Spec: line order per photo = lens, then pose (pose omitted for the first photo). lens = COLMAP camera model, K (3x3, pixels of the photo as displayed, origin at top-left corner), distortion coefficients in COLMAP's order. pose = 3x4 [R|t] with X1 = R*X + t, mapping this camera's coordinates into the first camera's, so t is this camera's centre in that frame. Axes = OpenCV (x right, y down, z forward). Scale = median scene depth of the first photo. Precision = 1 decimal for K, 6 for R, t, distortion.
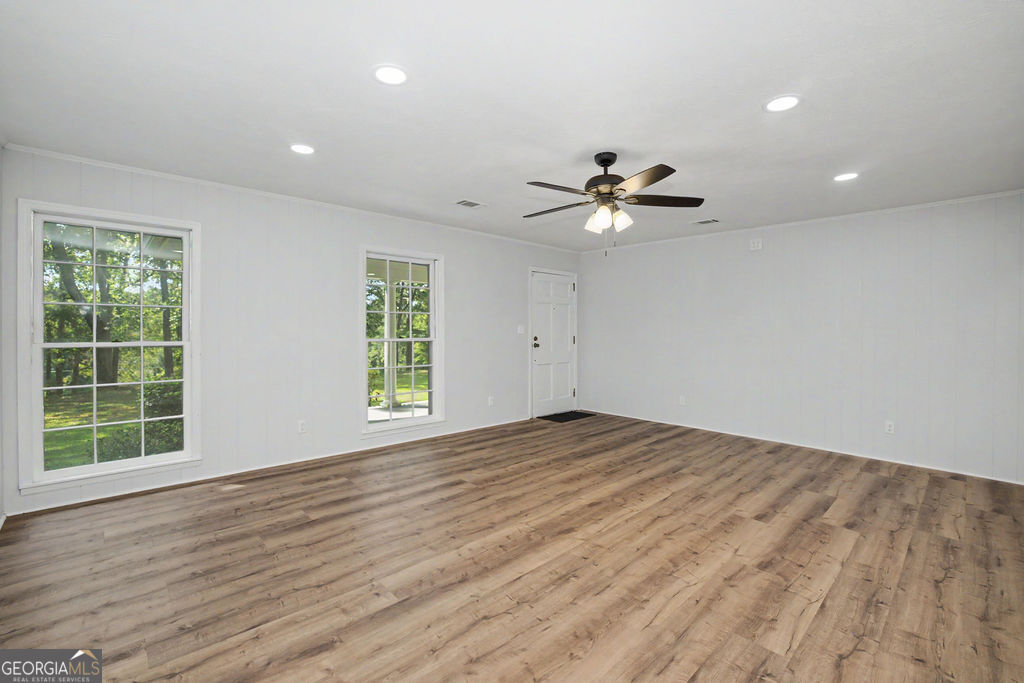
lens RADIAL K [[455.3, 0, 506.7], [0, 455.3, 326.2], [0, 0, 1]] dist [-0.053701, 0.023140]
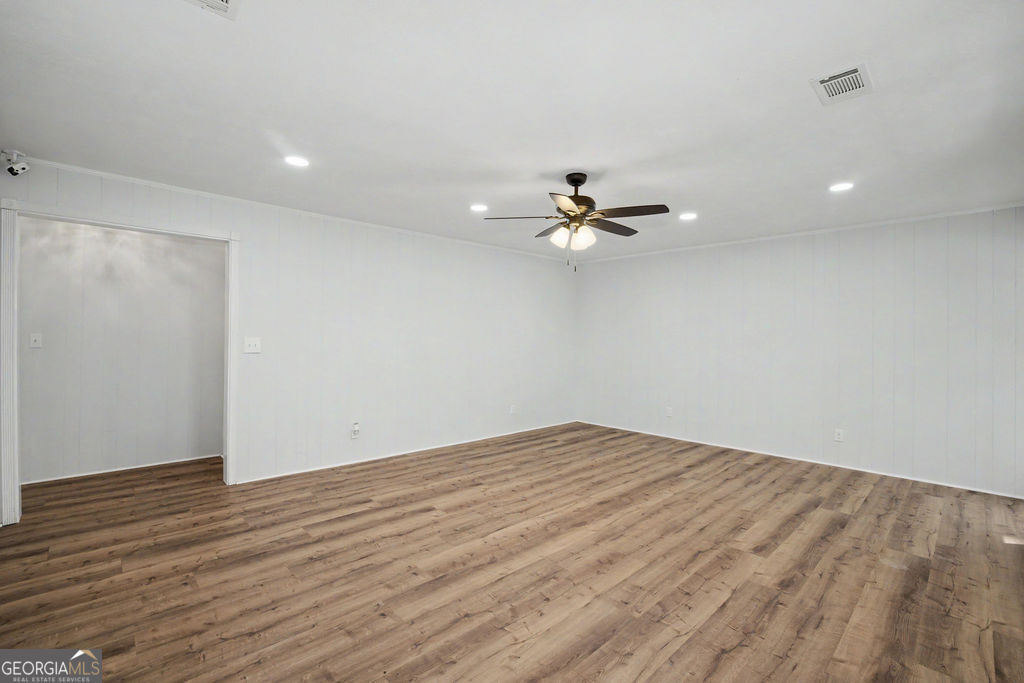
lens RADIAL K [[455.3, 0, 506.7], [0, 455.3, 326.2], [0, 0, 1]] dist [-0.053701, 0.023140]
pose [[-0.999796, -0.019737, -0.004384, 0.376127], [-0.019609, 0.999426, -0.027642, 0.004803], [0.004927, -0.027550, -0.999608, 2.045676]]
